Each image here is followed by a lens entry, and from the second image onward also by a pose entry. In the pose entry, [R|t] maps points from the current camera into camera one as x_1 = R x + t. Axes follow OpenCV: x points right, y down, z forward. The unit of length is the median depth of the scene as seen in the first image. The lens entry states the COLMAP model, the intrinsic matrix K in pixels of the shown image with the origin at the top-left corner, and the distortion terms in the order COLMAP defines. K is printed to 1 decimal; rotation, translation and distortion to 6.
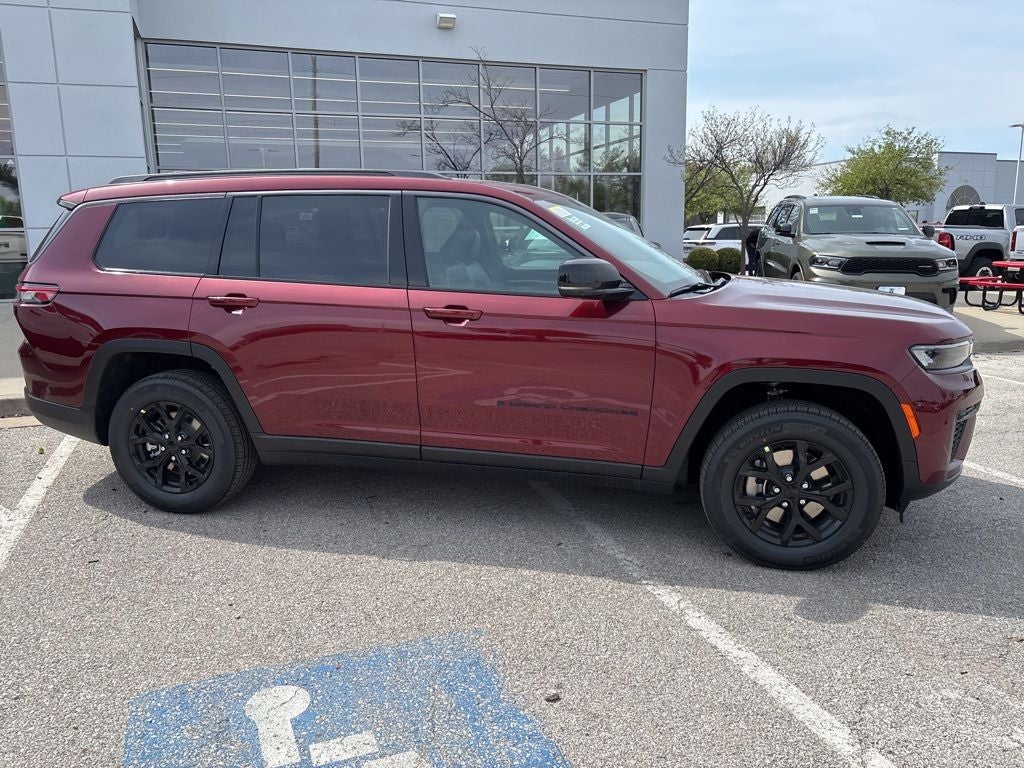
lens RADIAL K [[781.2, 0, 508.7], [0, 781.2, 394.6], [0, 0, 1]] dist [0.048714, -0.054705]
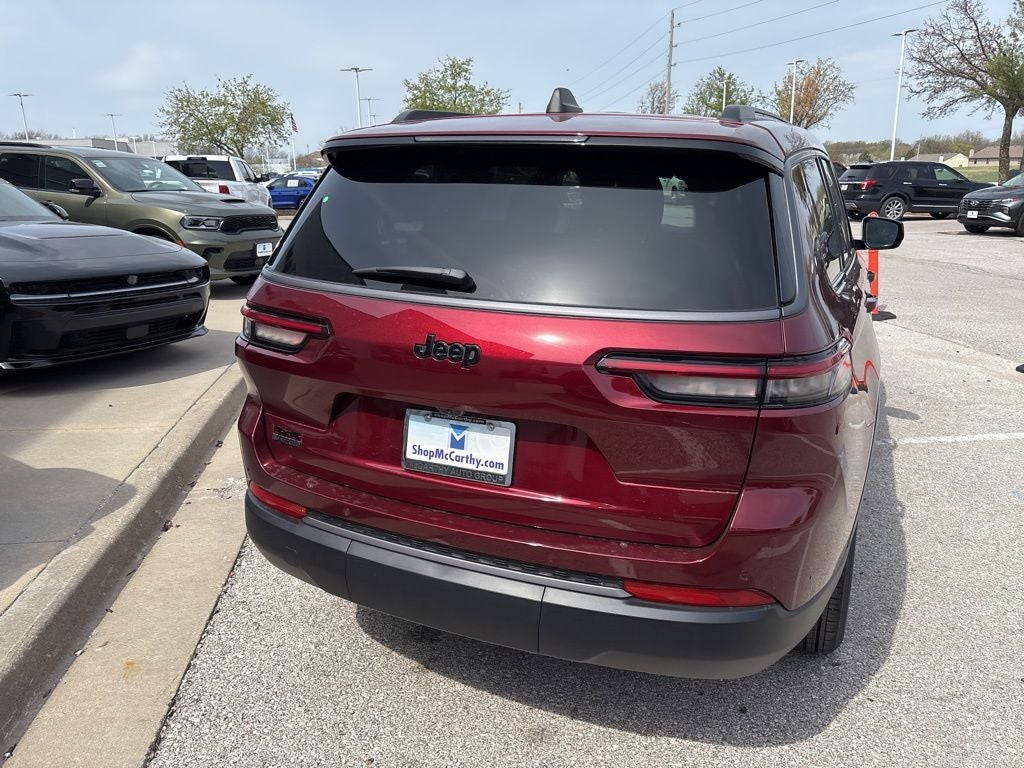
lens RADIAL K [[781.2, 0, 515.8], [0, 781.2, 385.5], [0, 0, 1]] dist [0.048714, -0.054705]
pose [[0.191528, -0.248299, 0.949560, -1.159381], [0.201336, 0.956836, 0.209592, -0.267823], [-0.960615, 0.151038, 0.233252, 1.183365]]
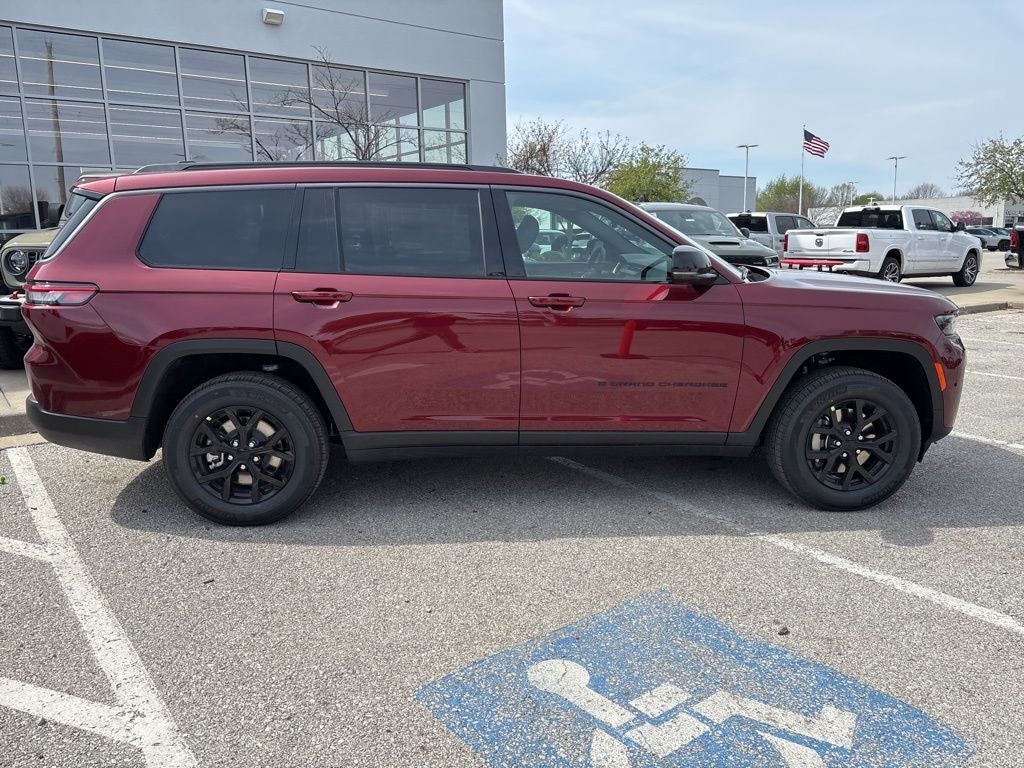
lens RADIAL K [[781.2, 0, 510.3], [0, 781.2, 379.8], [0, 0, 1]] dist [0.048714, -0.054705]
pose [[0.953345, -0.054775, 0.296873, -0.431247], [0.062466, 0.997911, -0.016473, 0.014361], [-0.295351, 0.034249, 0.954775, 0.019563]]
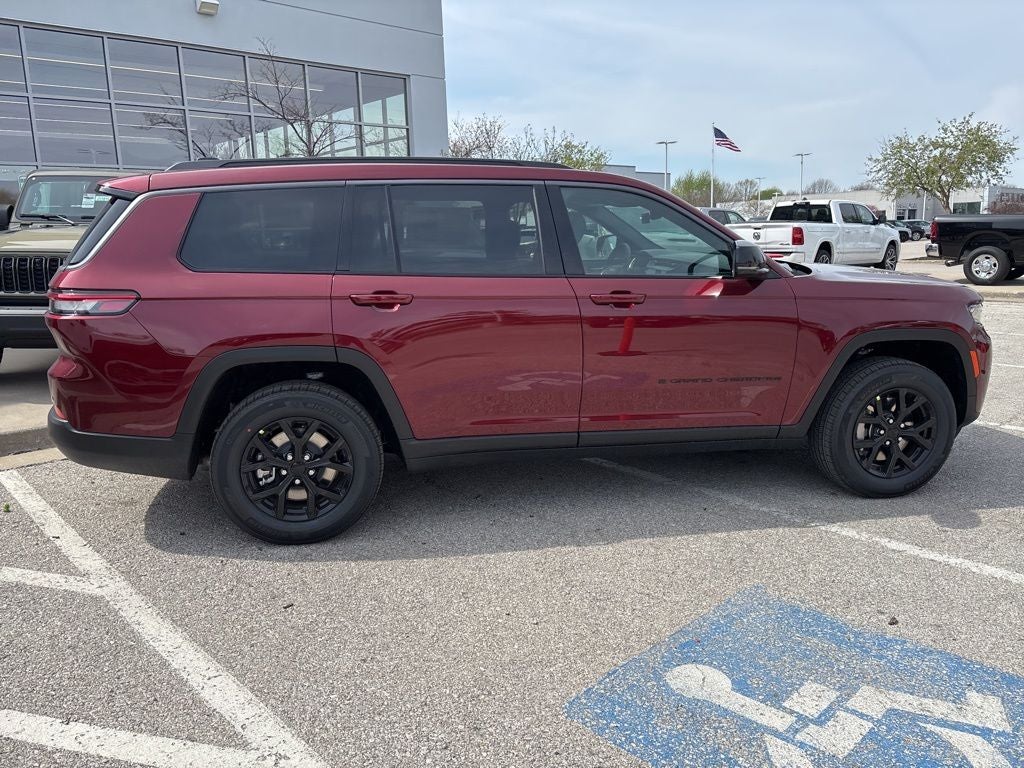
lens RADIAL K [[781.2, 0, 512.5], [0, 781.2, 378.2], [0, 0, 1]] dist [0.048714, -0.054705]
pose [[0.913793, -0.085247, 0.397135, -0.594405], [0.095392, 0.995423, -0.005821, -0.006367], [-0.394821, 0.043203, 0.917742, 0.106079]]
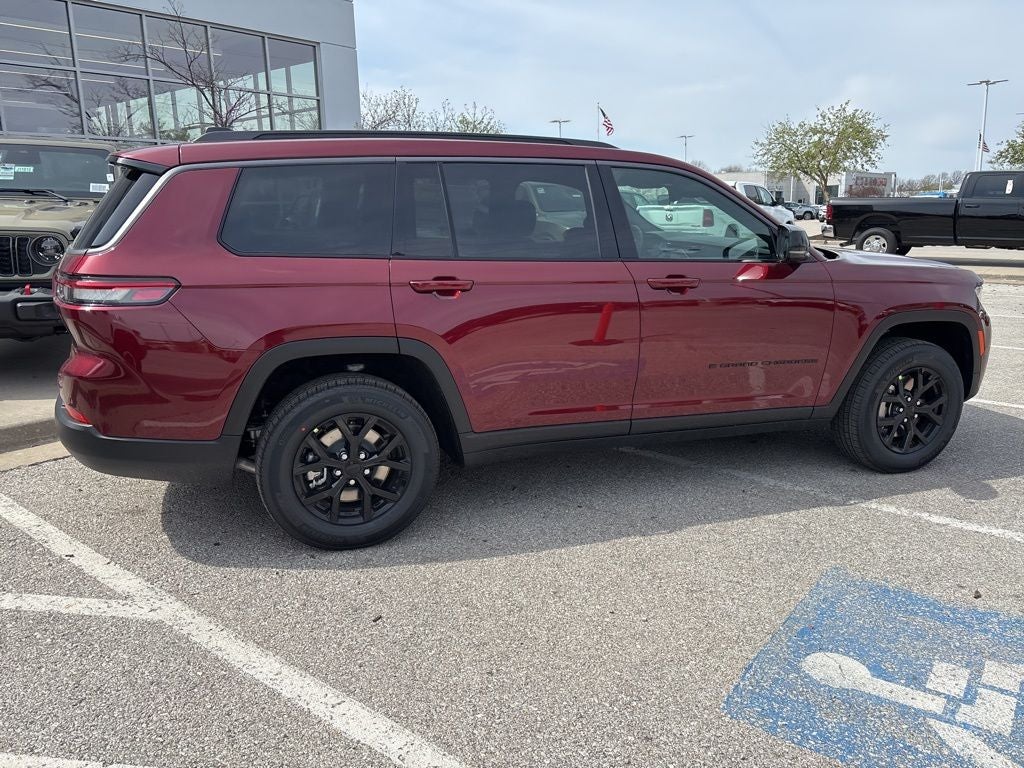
lens RADIAL K [[781.2, 0, 512.8], [0, 781.2, 377.7], [0, 0, 1]] dist [0.048714, -0.054705]
pose [[0.843190, -0.115427, 0.525078, -0.763386], [0.113118, 0.992906, 0.036620, -0.040958], [-0.525581, 0.028519, 0.850266, 0.238713]]
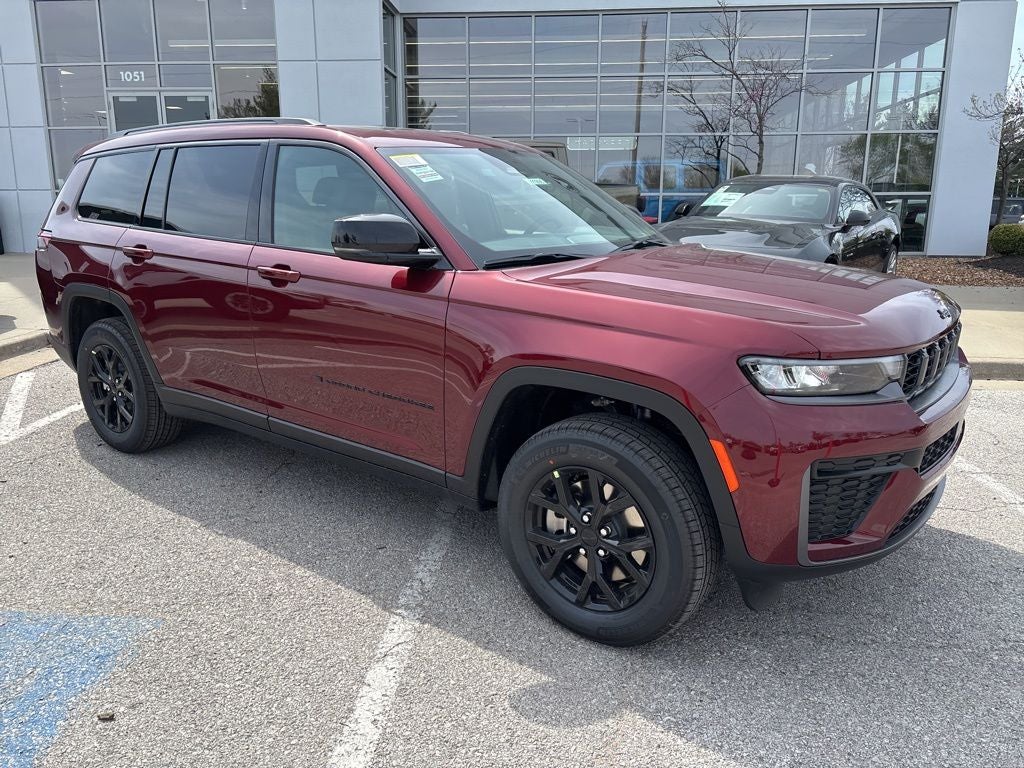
lens RADIAL K [[781.2, 0, 506.2], [0, 781.2, 391.7], [0, 0, 1]] dist [0.048714, -0.054705]
pose [[0.908118, 0.111760, -0.403524, 0.525938], [-0.098993, 0.993706, 0.052436, -0.040581], [0.406845, -0.007672, 0.913465, 0.265140]]
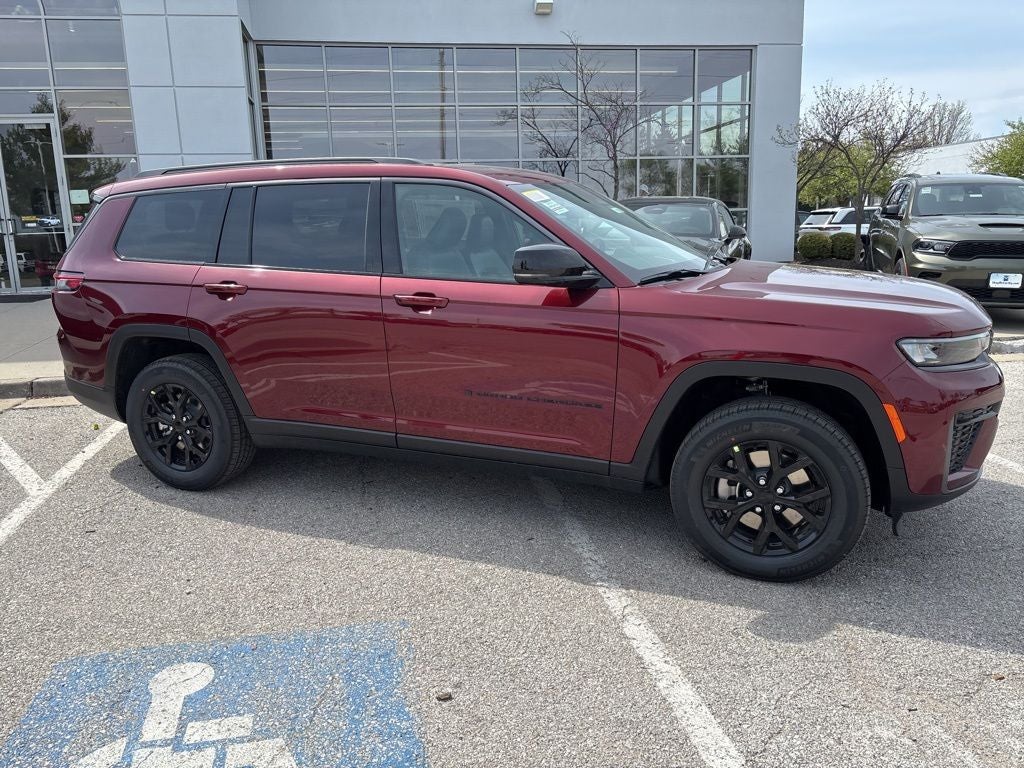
lens RADIAL K [[781.2, 0, 506.6], [0, 781.2, 390.0], [0, 0, 1]] dist [0.048714, -0.054705]
pose [[0.985578, 0.022774, -0.167682, 0.195538], [-0.021403, 0.999721, 0.009980, -0.002994], [0.167862, -0.006247, 0.985791, 0.040232]]
